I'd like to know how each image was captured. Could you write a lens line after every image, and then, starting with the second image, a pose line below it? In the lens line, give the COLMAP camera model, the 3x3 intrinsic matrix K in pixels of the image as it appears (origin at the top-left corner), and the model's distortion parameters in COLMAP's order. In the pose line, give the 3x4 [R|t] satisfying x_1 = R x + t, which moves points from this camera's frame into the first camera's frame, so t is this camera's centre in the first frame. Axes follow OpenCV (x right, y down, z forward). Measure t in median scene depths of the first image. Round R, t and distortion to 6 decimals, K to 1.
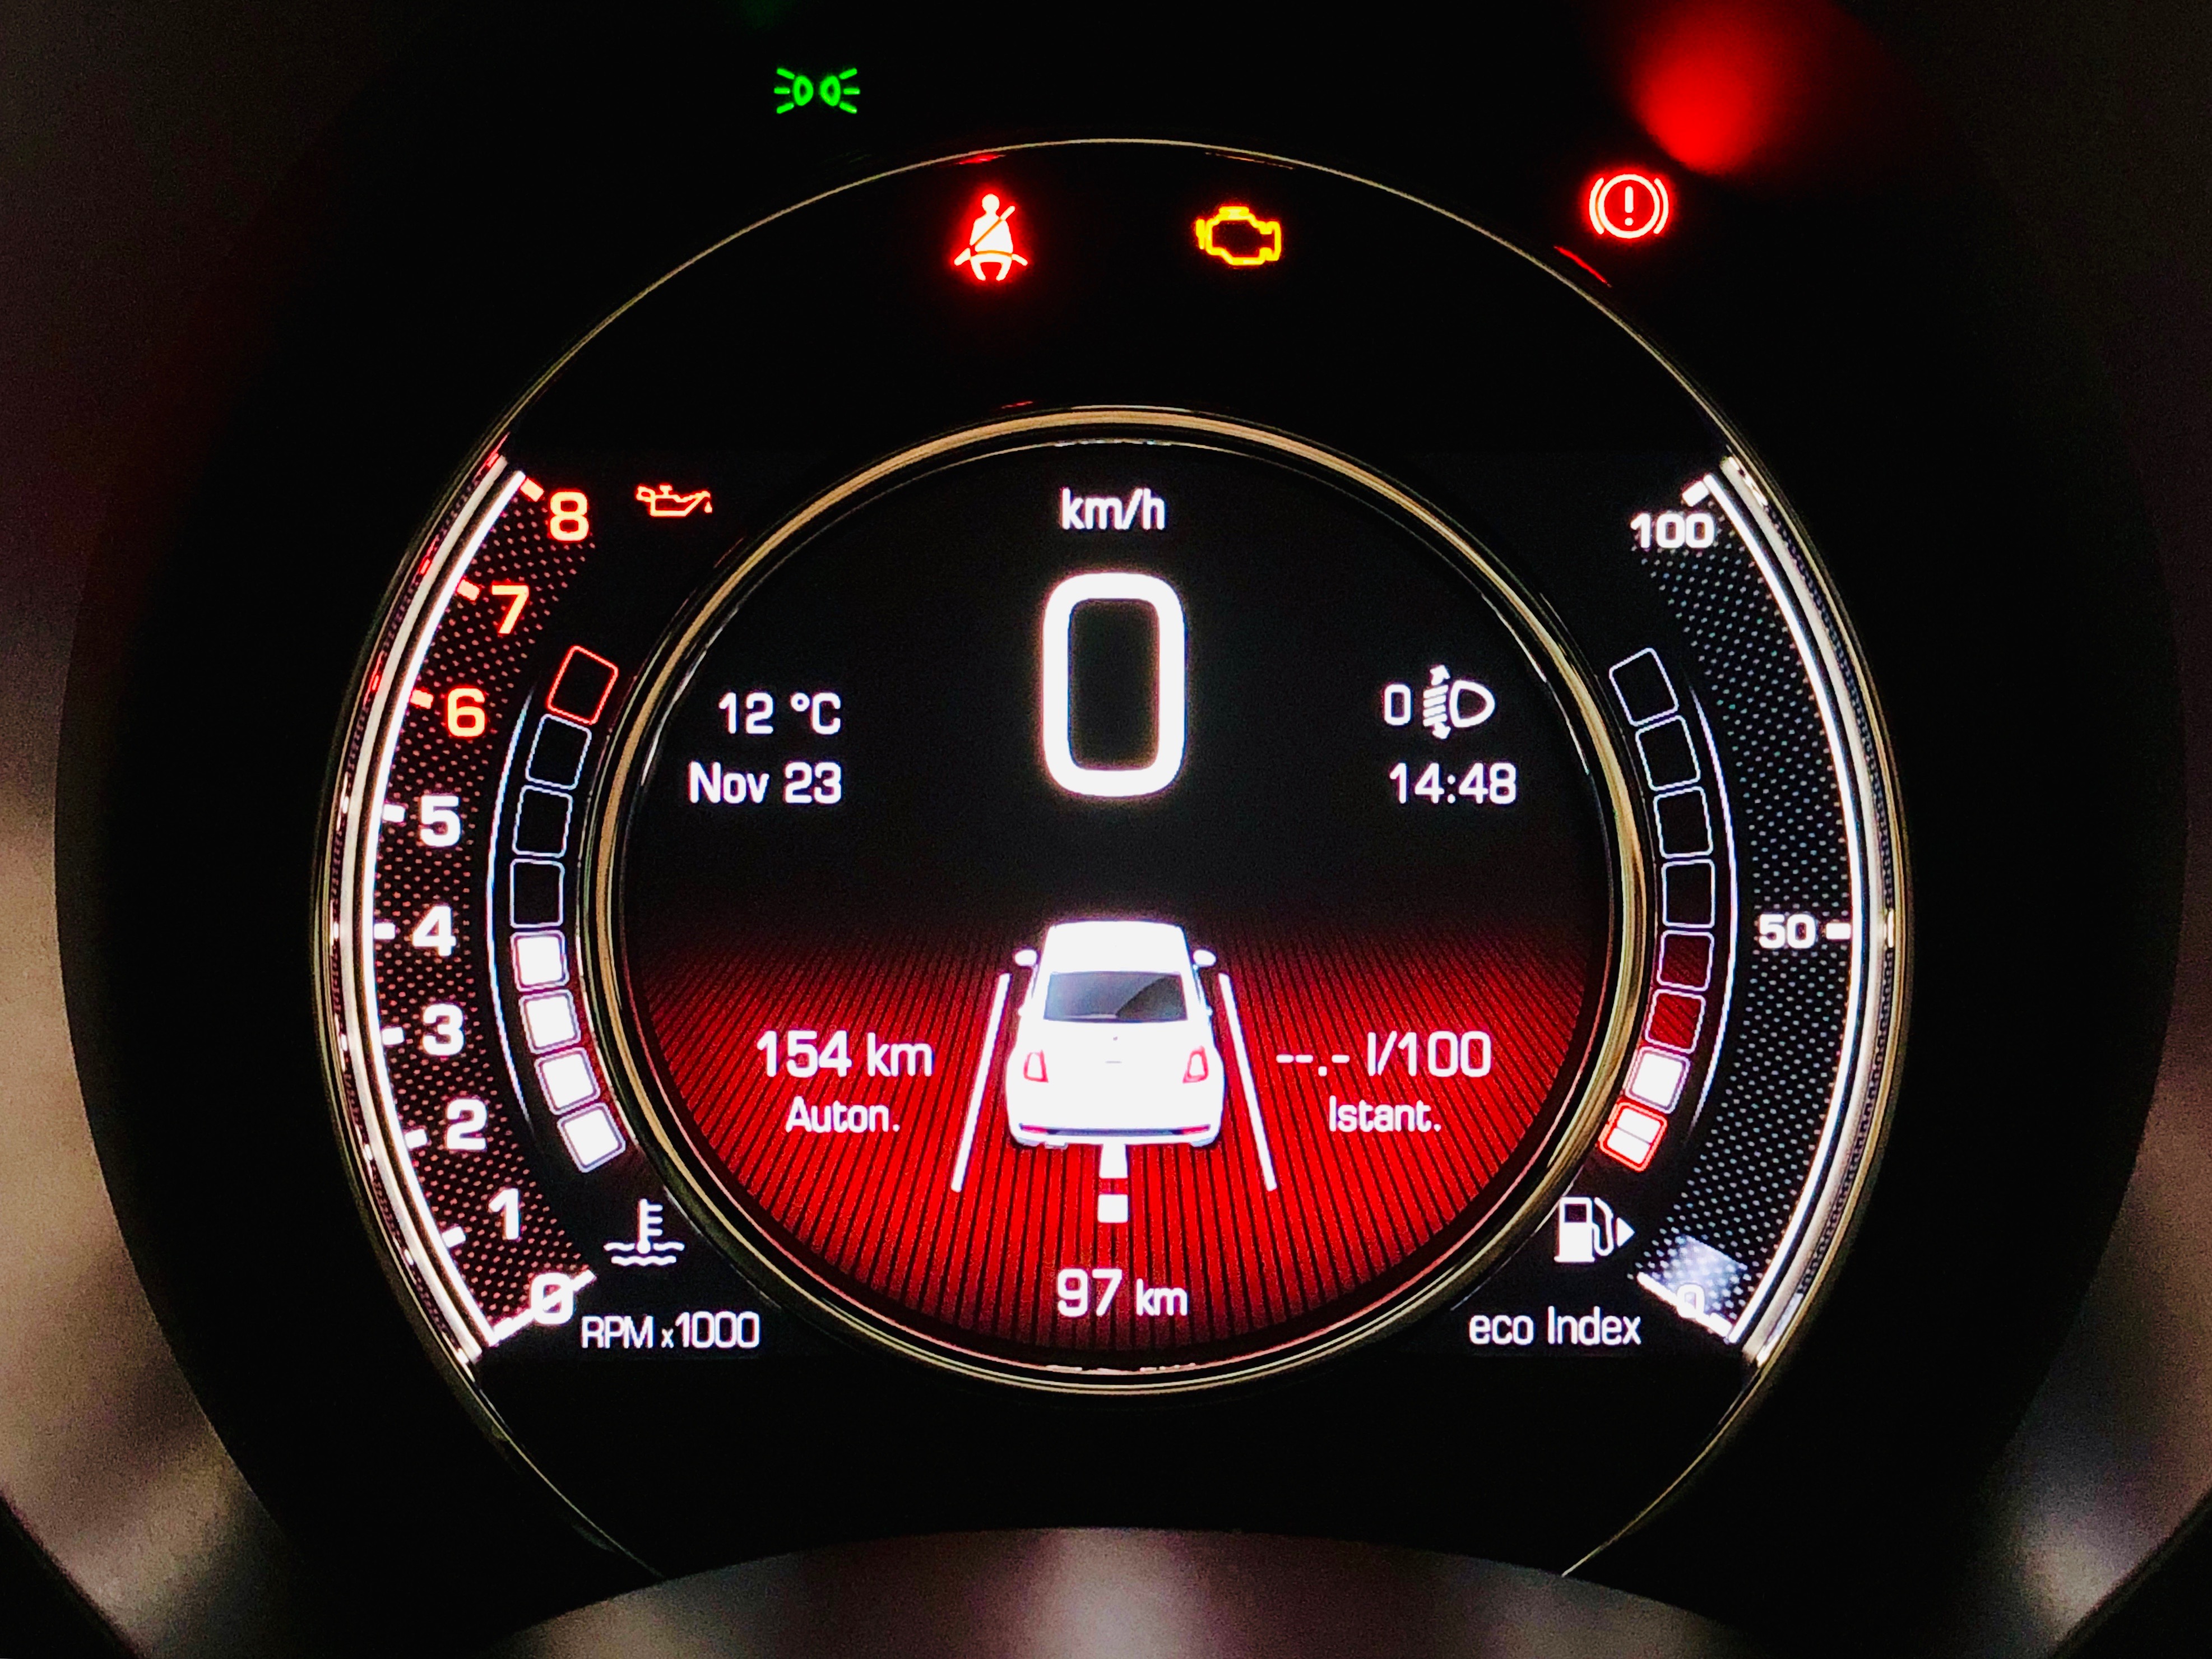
lens RADIAL K [[3254.8, 0, 1106.0], [0, 3254.8, 829.5], [0, 0, 1]] dist [0.173537, -0.851152]
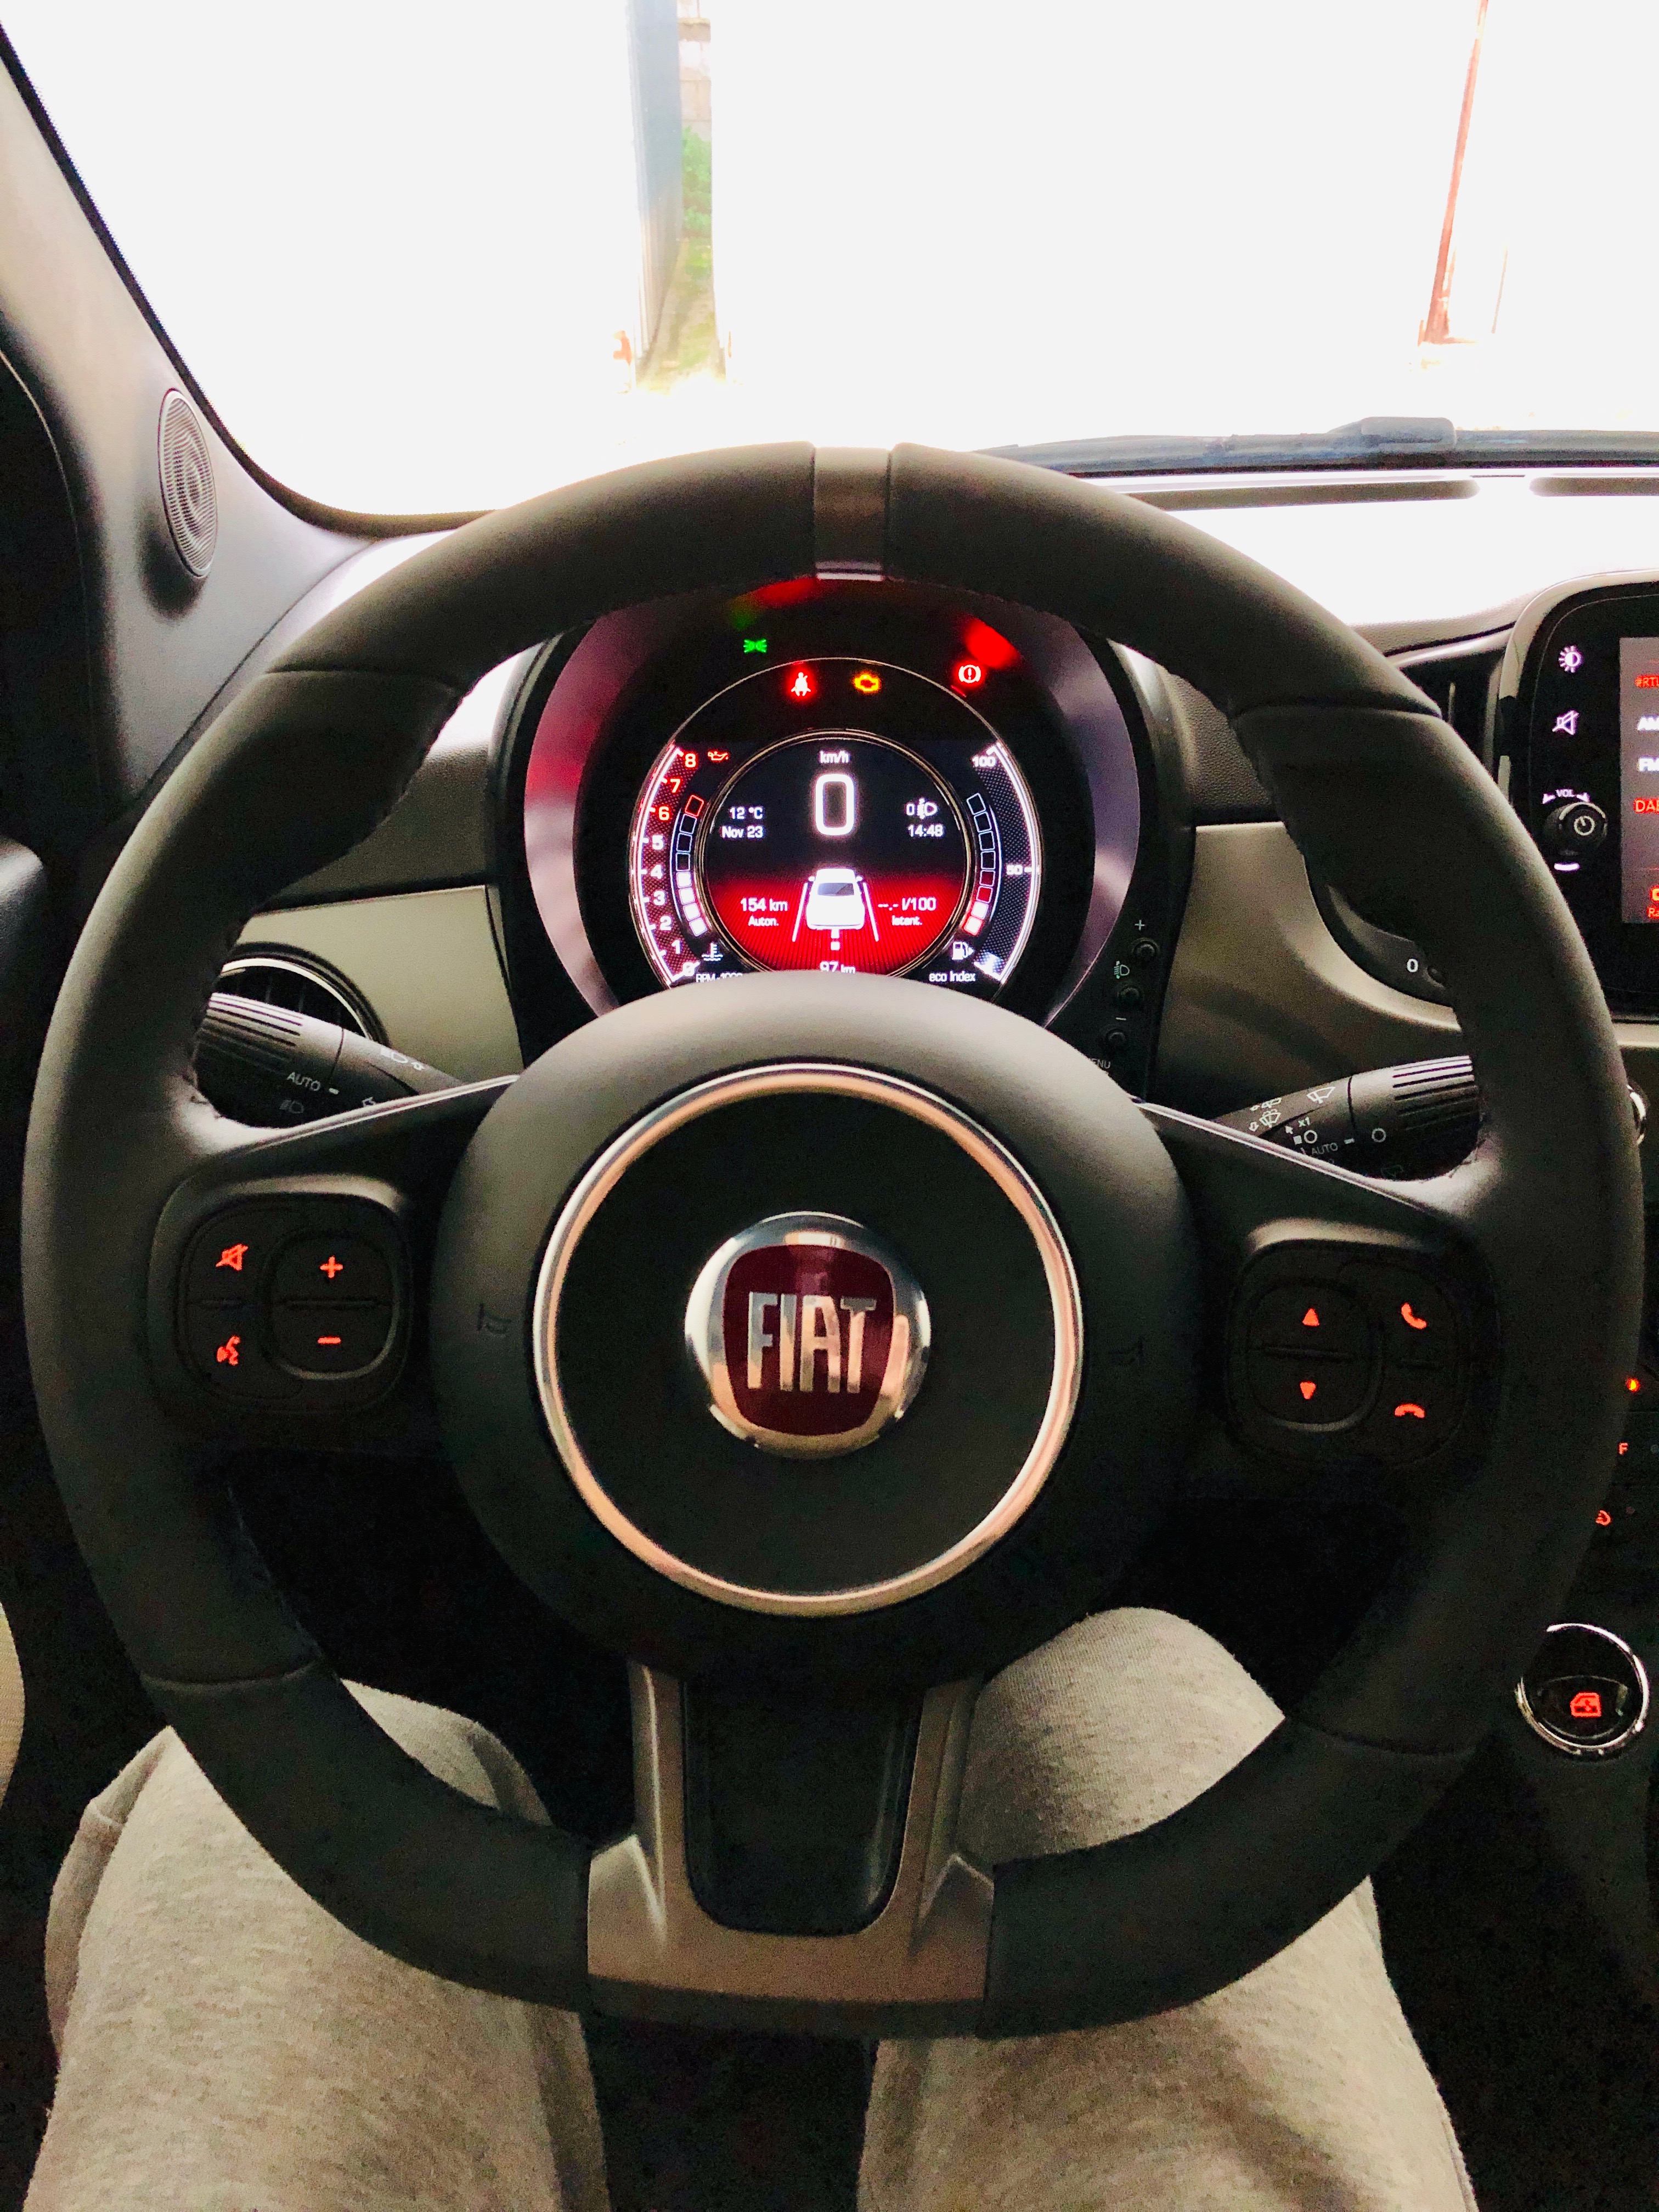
lens RADIAL K [[1831.0, 0, 829.5], [0, 1831.0, 1106.0], [0, 0, 1]] dist [0.018648, -0.009461]
pose [[0.995919, 0.006659, -0.090009, 0.187484], [0.002800, 0.994515, 0.104557, 0.079484], [0.090211, -0.104383, 0.990437, -1.115066]]
